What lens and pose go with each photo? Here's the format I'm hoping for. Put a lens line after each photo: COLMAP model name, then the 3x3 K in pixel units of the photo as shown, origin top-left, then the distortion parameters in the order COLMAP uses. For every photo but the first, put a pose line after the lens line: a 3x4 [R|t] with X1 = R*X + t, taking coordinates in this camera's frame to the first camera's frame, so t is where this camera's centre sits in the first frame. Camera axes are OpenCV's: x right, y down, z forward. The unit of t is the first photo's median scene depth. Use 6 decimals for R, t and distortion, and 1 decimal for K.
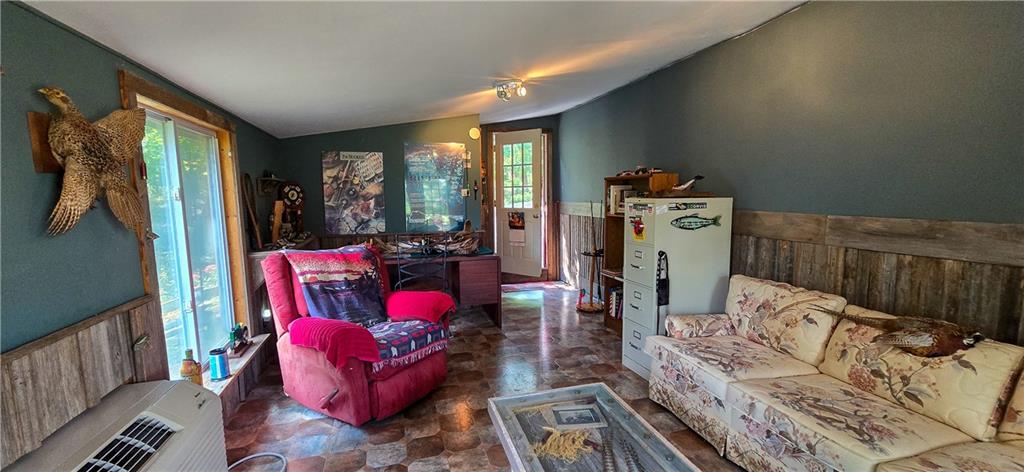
lens RADIAL K [[435.7, 0, 522.5], [0, 435.7, 242.9], [0, 0, 1]] dist [-0.000814, 0.000119]
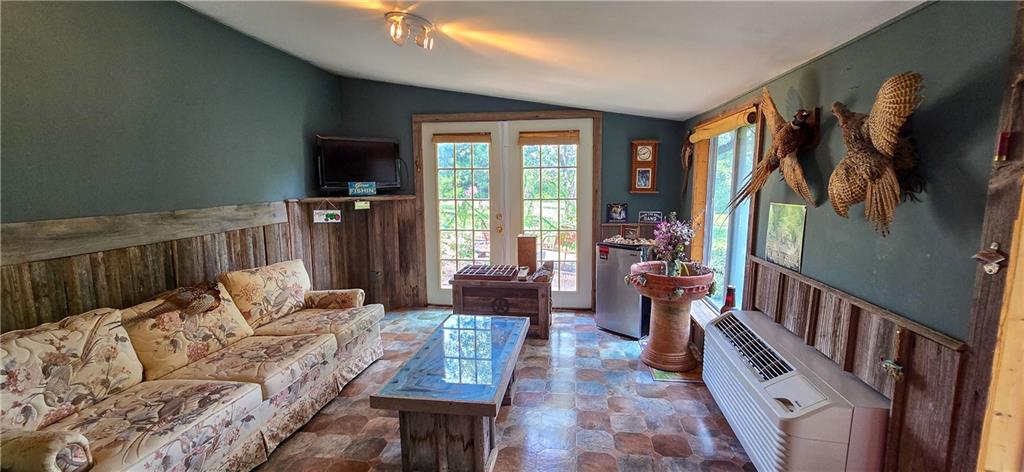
lens RADIAL K [[435.7, 0, 522.5], [0, 435.7, 242.9], [0, 0, 1]] dist [-0.000814, 0.000119]
pose [[-0.912636, -0.046390, 0.406133, -0.416852], [0.058370, 0.968569, 0.241799, -0.174502], [-0.404585, 0.244380, -0.881243, 1.432358]]
